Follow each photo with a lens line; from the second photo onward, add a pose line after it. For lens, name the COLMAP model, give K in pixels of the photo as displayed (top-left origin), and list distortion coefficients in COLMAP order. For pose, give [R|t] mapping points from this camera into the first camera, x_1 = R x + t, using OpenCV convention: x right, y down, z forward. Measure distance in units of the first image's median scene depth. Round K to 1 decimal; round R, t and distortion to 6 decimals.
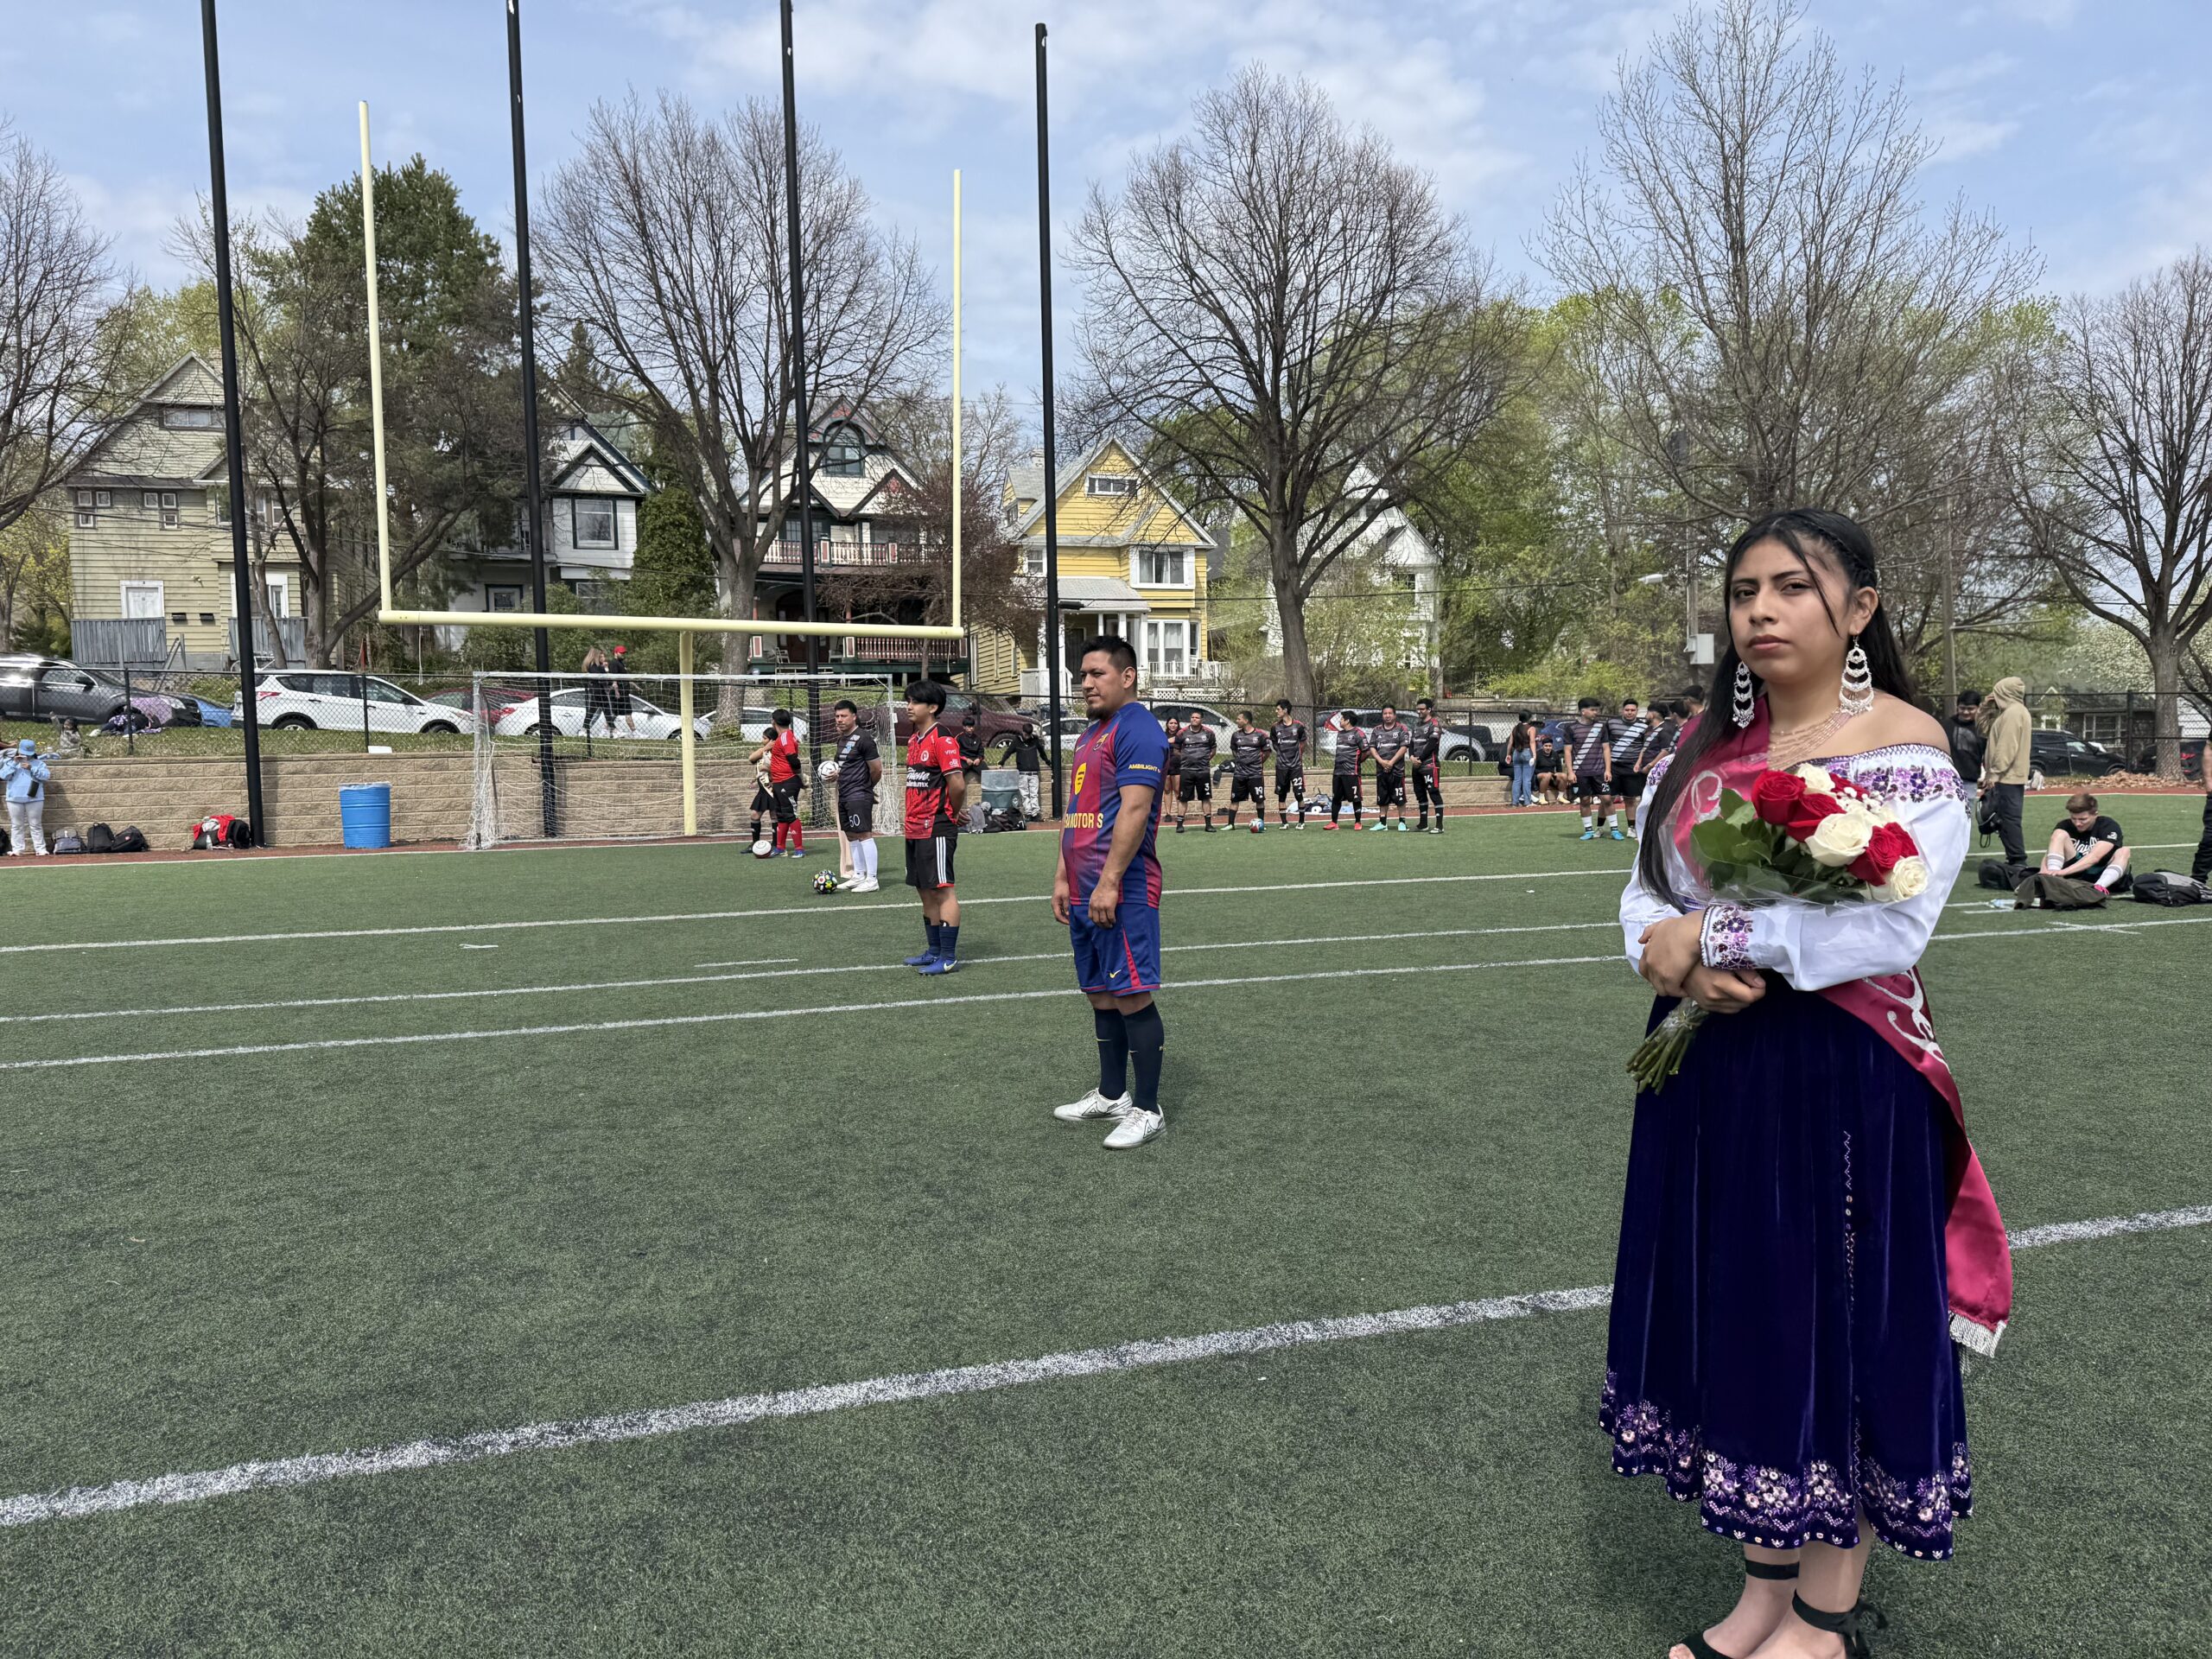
lens RADIAL K [[1564.0, 0, 1106.2], [0, 1564.0, 889.4], [0, 0, 1]] dist [0.110180, -0.114175]
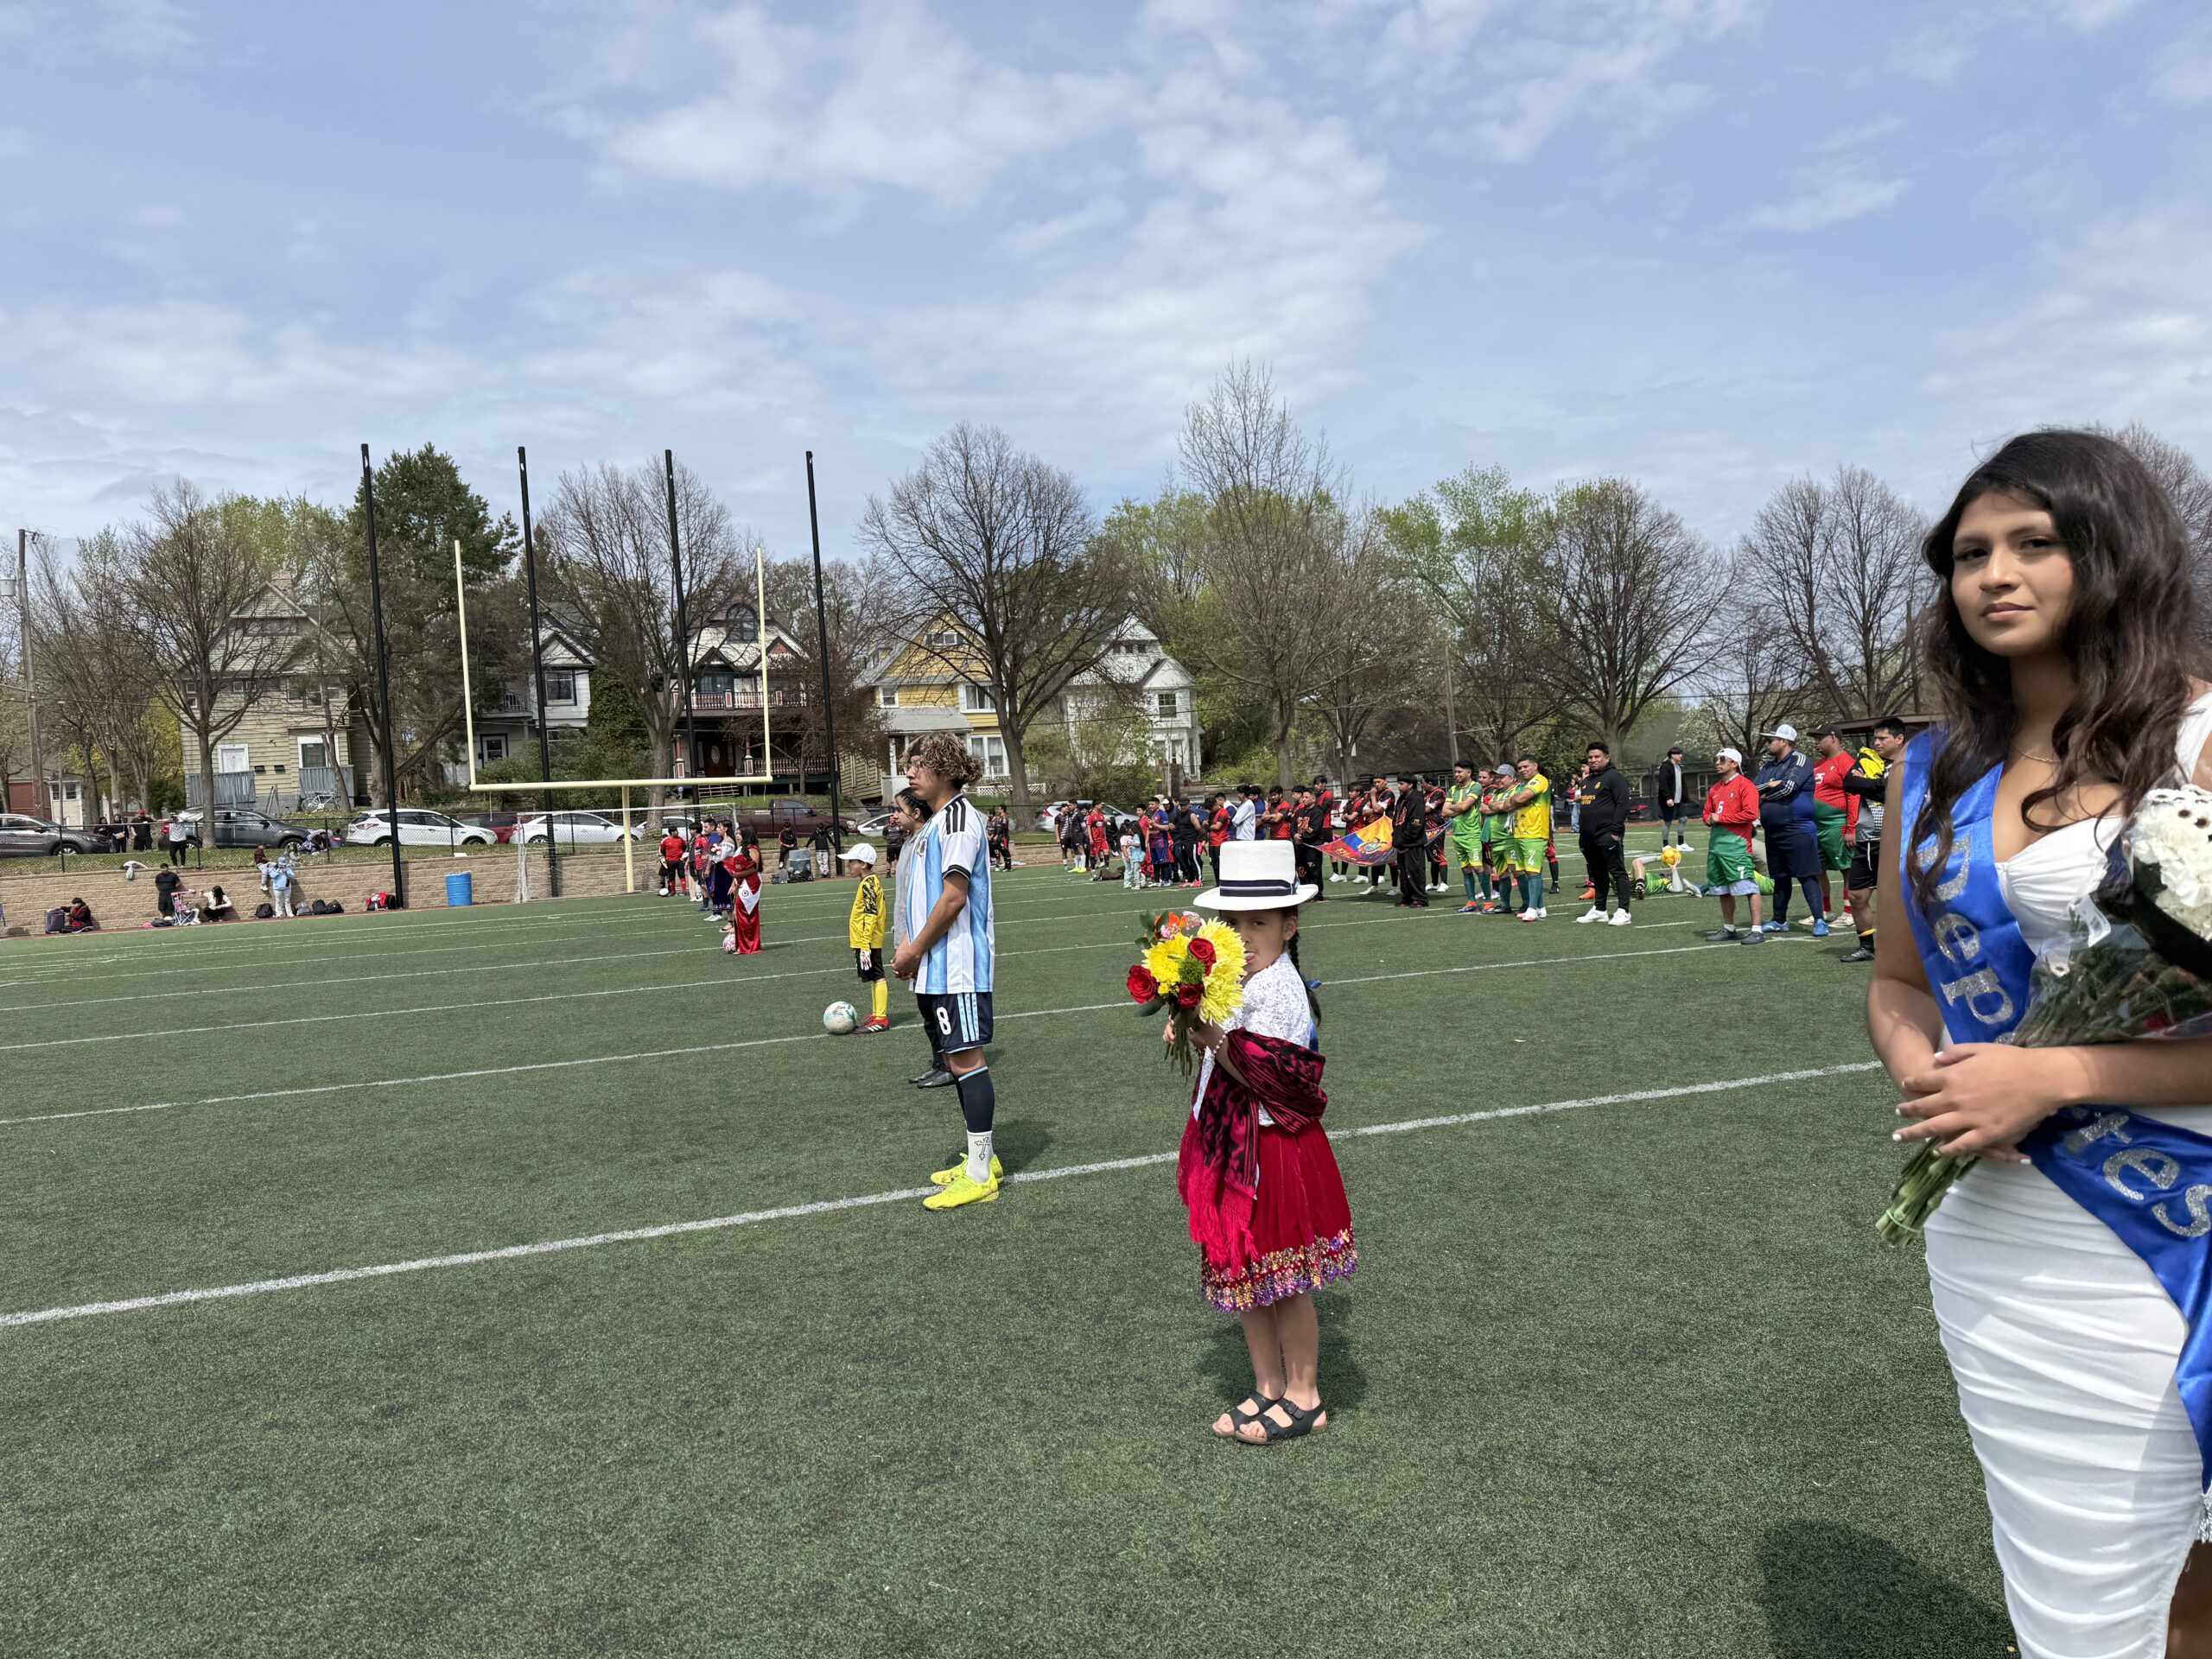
lens RADIAL K [[1564.0, 0, 1106.2], [0, 1564.0, 889.4], [0, 0, 1]] dist [0.110180, -0.114175]
pose [[0.998580, -0.045291, 0.028063, 0.124312], [0.046616, 0.997735, -0.048499, 0.039800], [-0.025803, 0.049739, 0.998429, -0.444263]]
